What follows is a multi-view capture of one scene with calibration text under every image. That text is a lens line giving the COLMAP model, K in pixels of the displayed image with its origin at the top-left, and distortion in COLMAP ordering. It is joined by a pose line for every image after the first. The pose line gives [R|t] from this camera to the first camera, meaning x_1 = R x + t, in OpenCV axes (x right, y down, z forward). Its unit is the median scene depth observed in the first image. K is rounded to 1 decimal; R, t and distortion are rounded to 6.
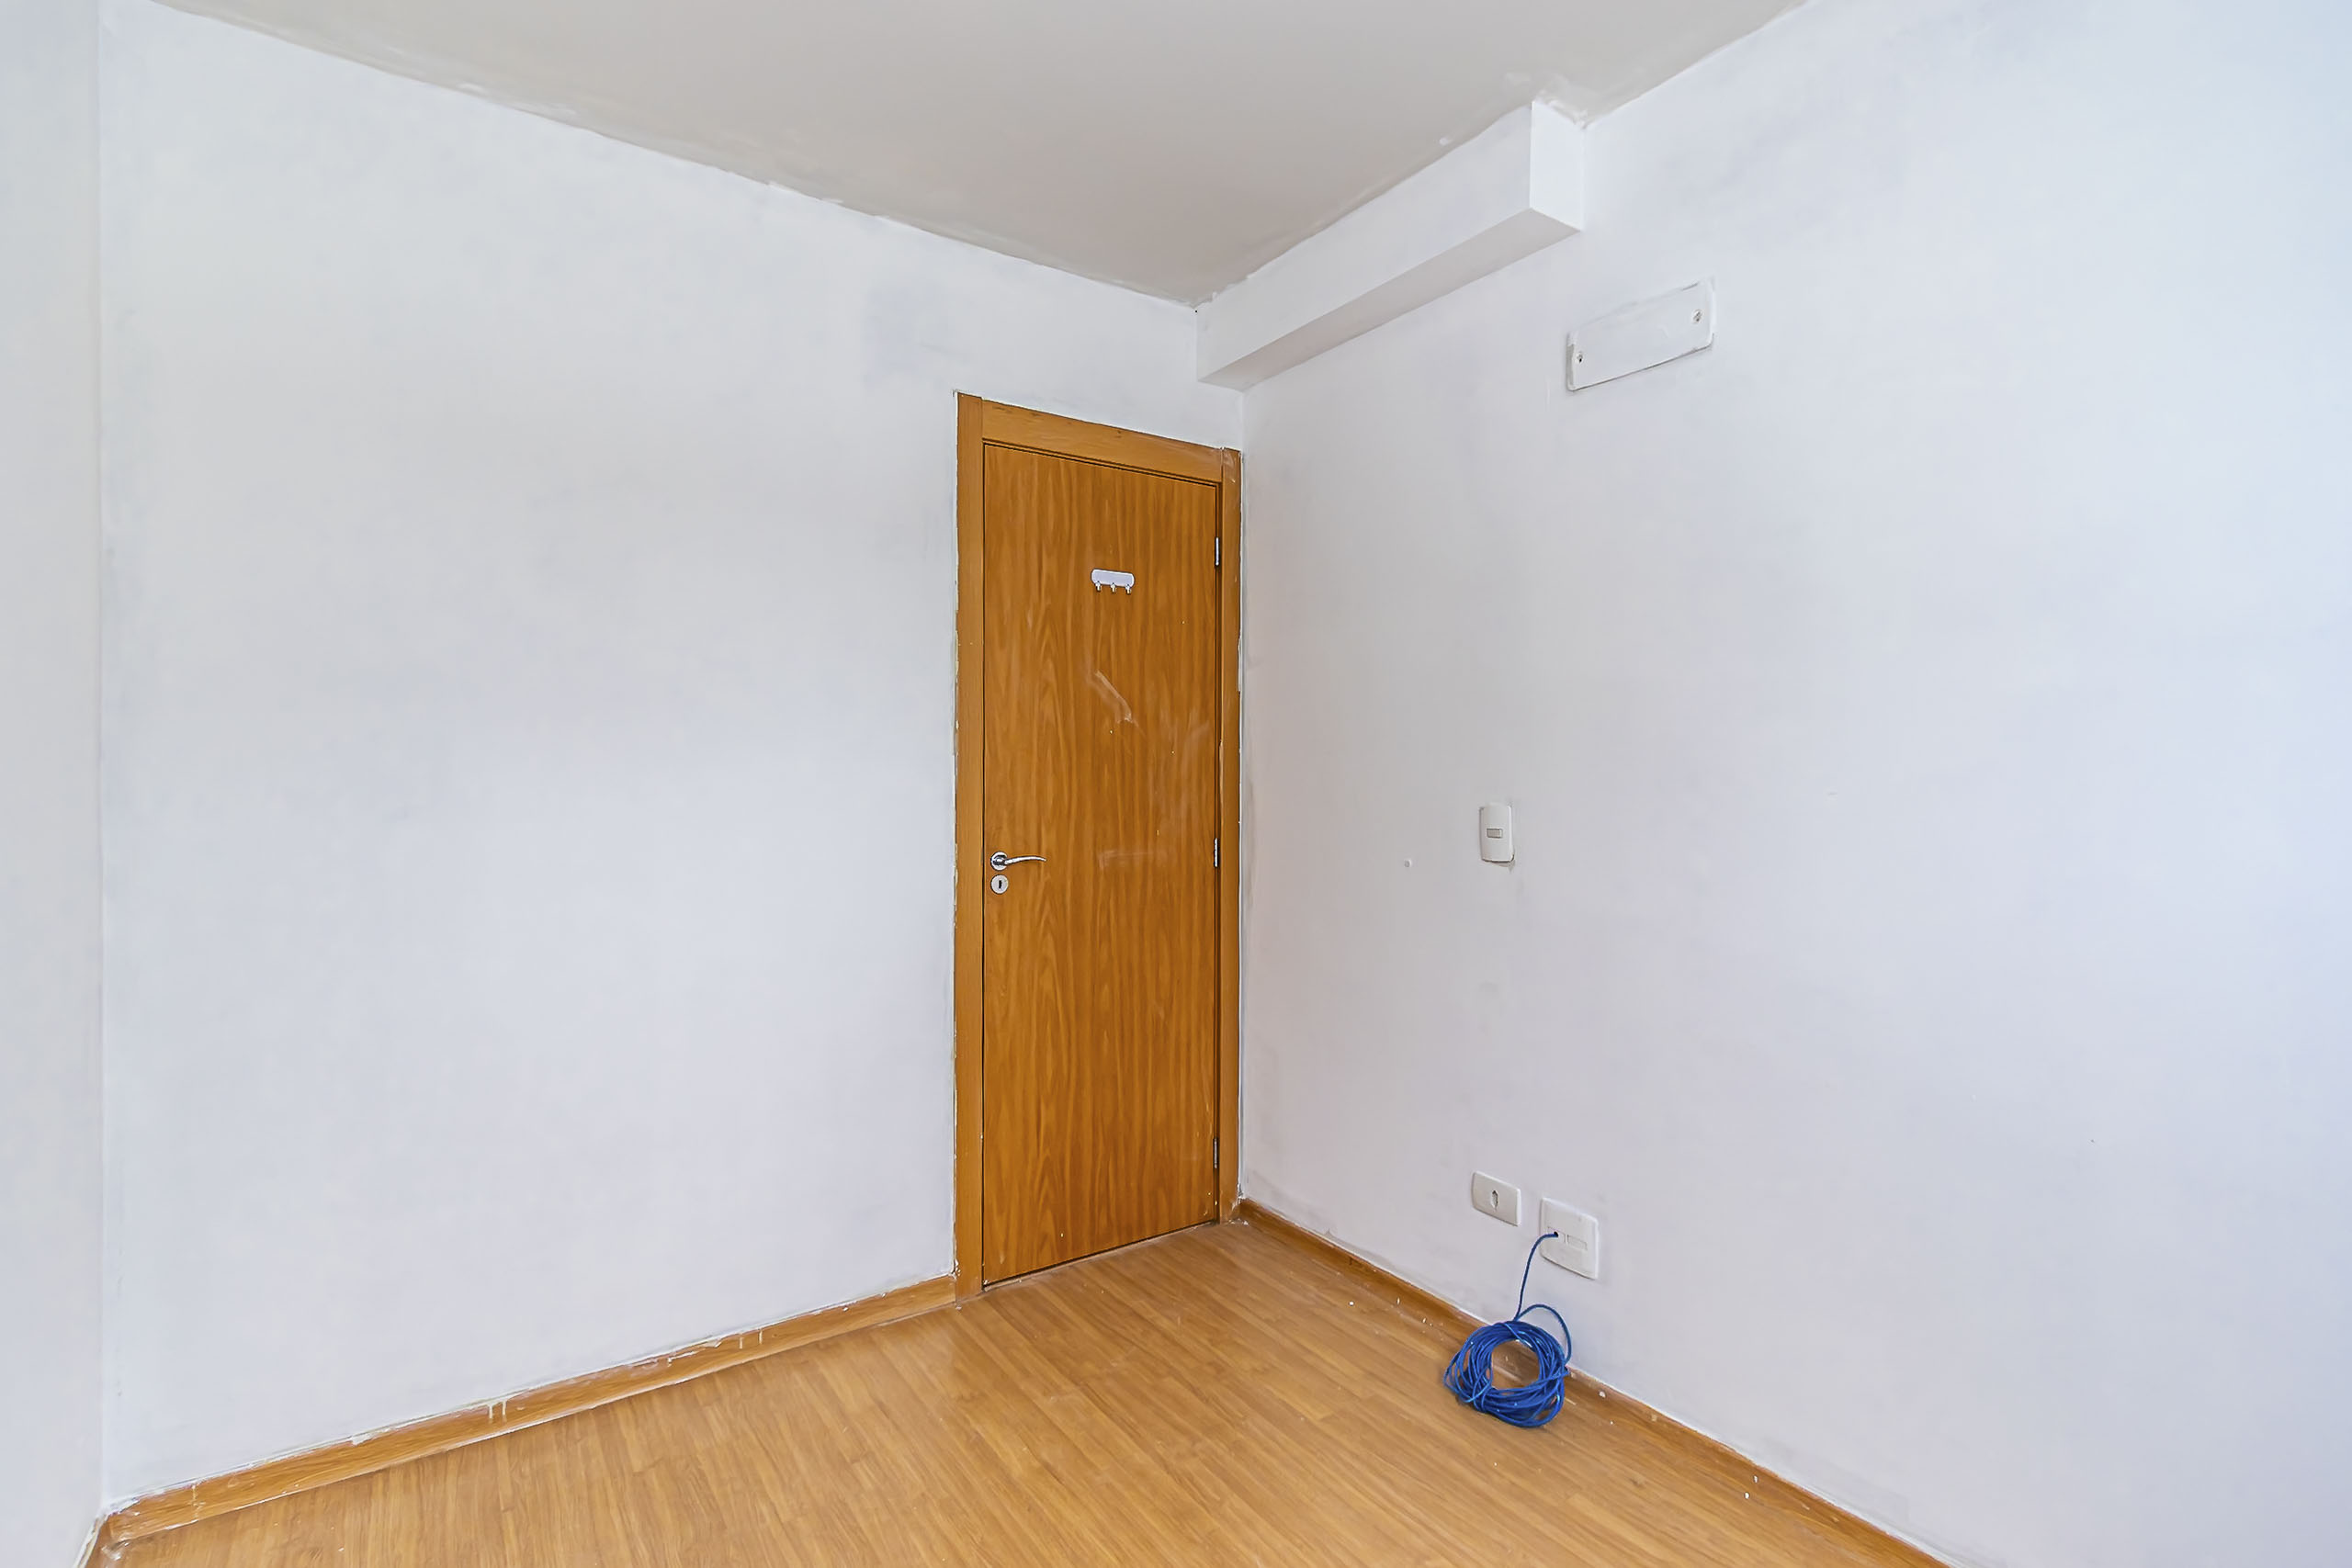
lens RADIAL K [[1083.3, 0, 1194.4], [0, 1083.3, 788.8], [0, 0, 1]] dist [0.007788, -0.003041]
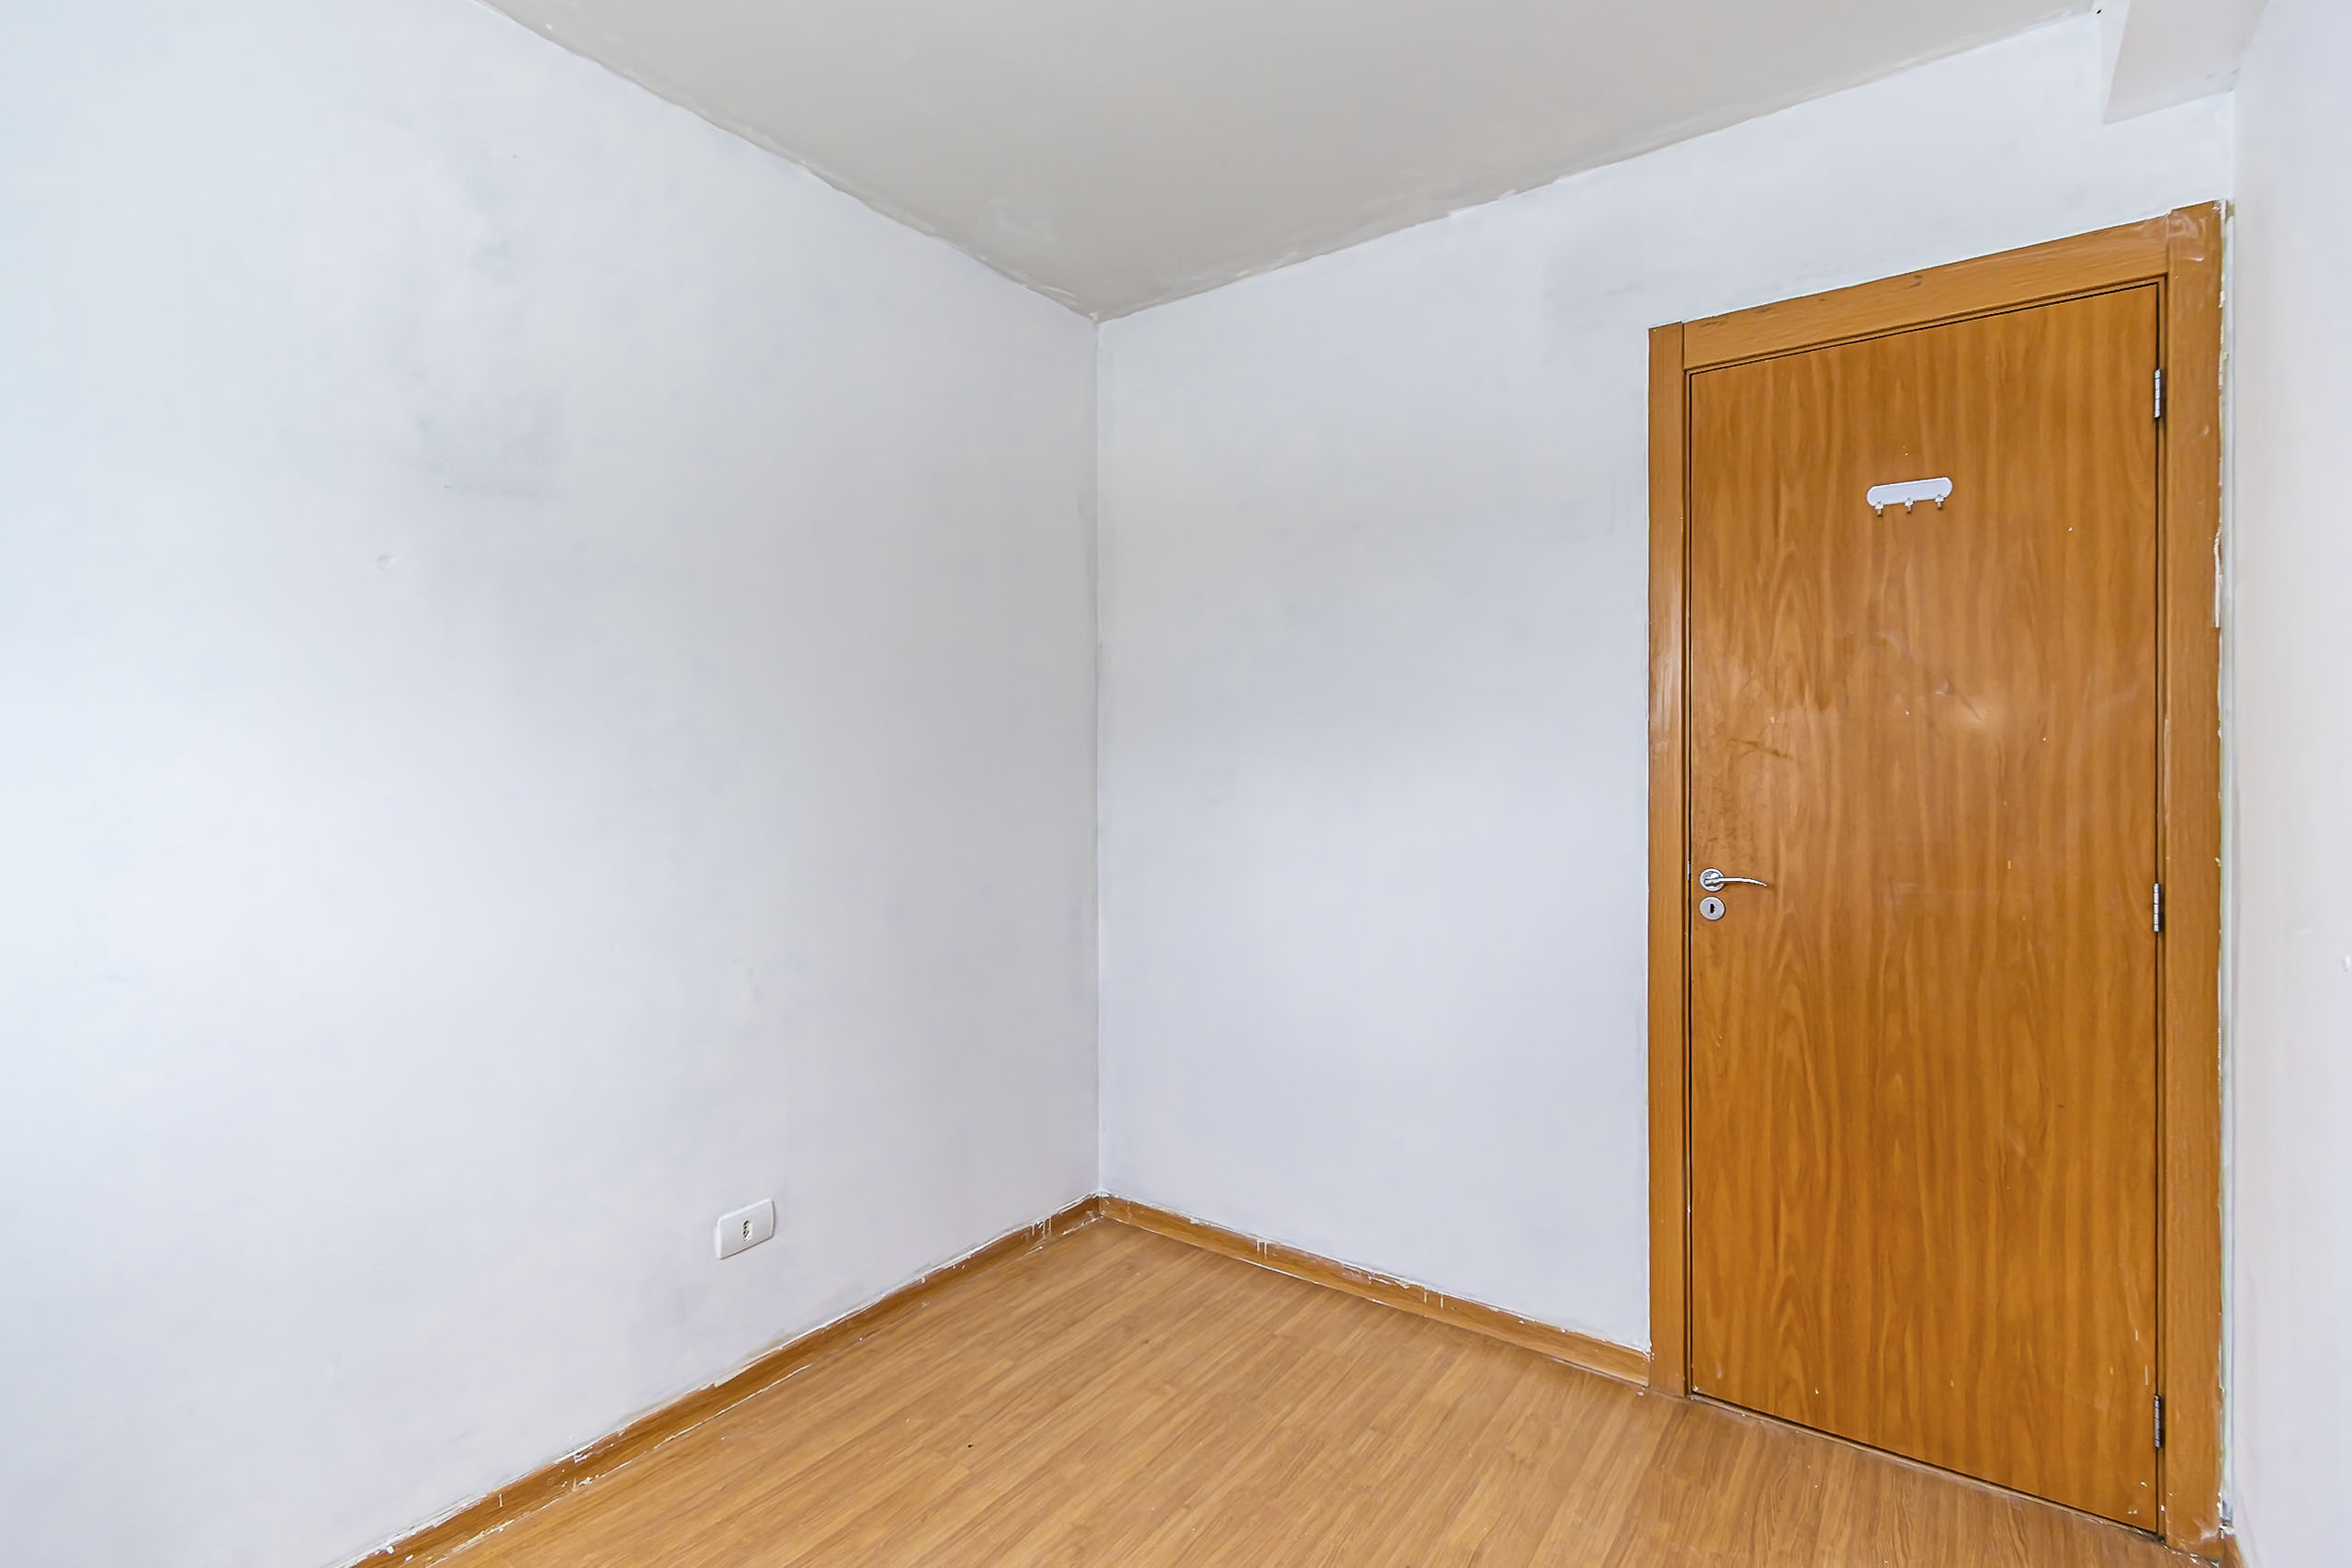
lens RADIAL K [[1083.3, 0, 1183.0], [0, 1083.3, 793.0], [0, 0, 1]] dist [0.007788, -0.003041]
pose [[0.342354, 0.014236, -0.939463, 0.430600], [-0.019439, 0.999778, 0.008066, 0.002371], [0.939370, 0.015501, 0.342555, 0.333034]]
